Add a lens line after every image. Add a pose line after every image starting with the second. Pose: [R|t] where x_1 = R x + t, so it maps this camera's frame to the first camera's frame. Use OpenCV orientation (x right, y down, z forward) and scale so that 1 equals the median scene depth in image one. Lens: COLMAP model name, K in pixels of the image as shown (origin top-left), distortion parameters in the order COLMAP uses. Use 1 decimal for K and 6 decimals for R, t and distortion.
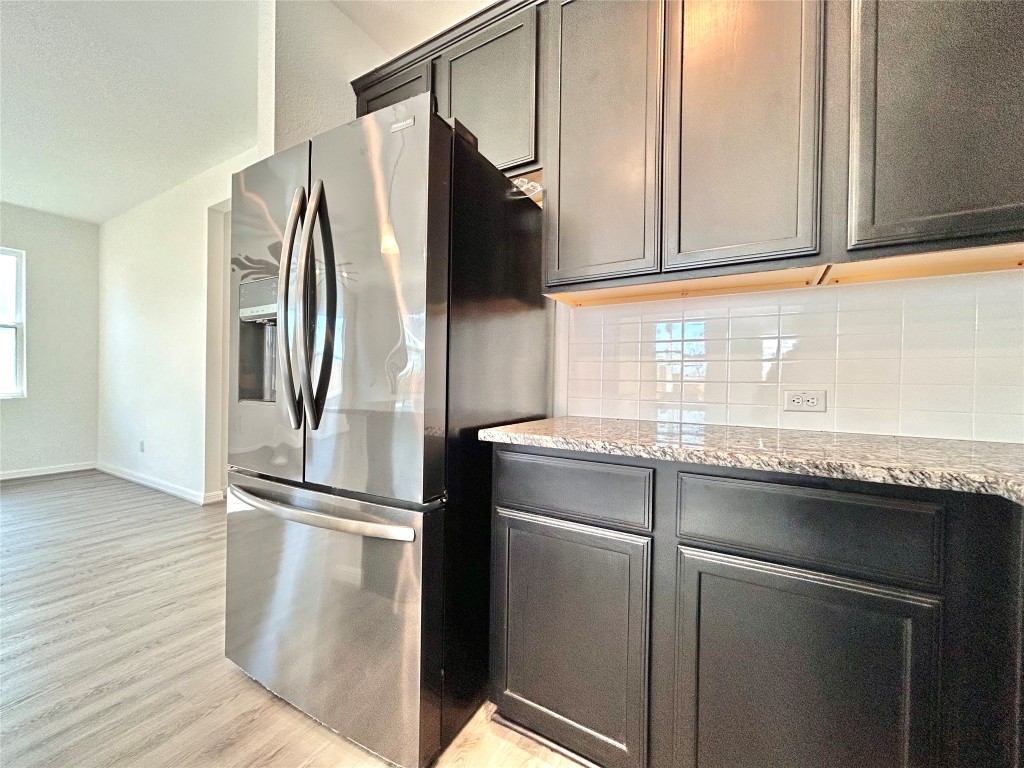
lens RADIAL K [[415.4, 0, 509.4], [0, 415.4, 379.2], [0, 0, 1]] dist [0.004602, 0.000612]
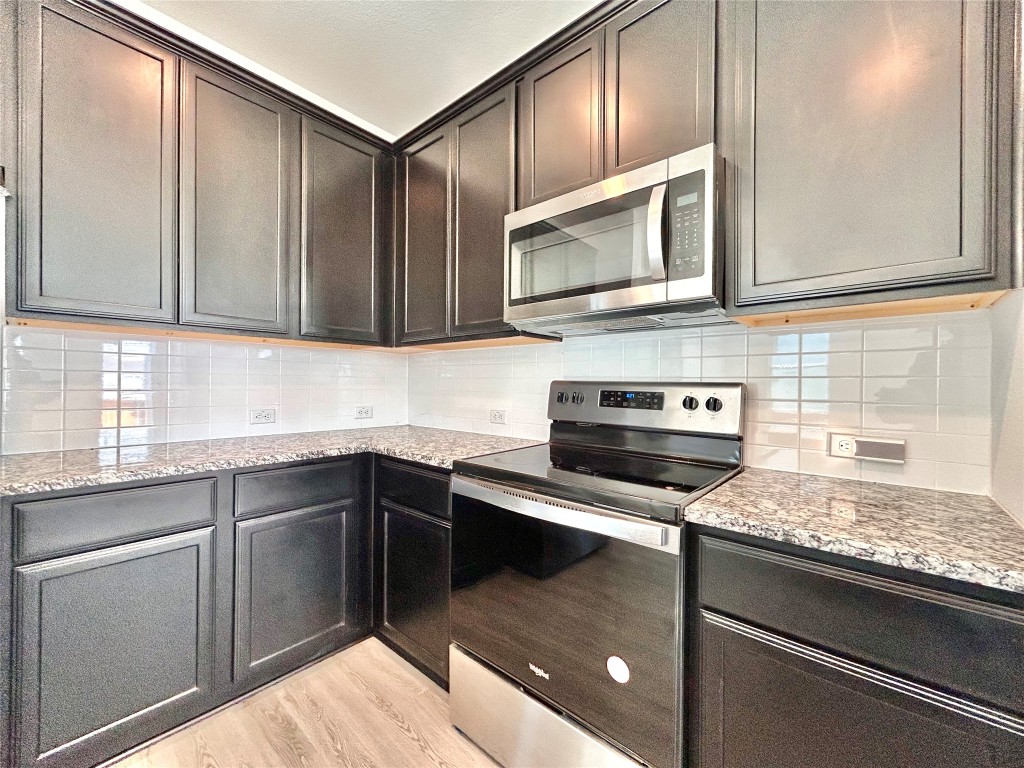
lens RADIAL K [[415.4, 0, 510.4], [0, 415.4, 383.2], [0, 0, 1]] dist [0.004602, 0.000612]
pose [[0.179157, -0.007445, 0.983792, -0.967814], [-0.013371, 0.999861, 0.010001, -0.150166], [-0.983730, -0.014946, 0.179032, -0.274463]]
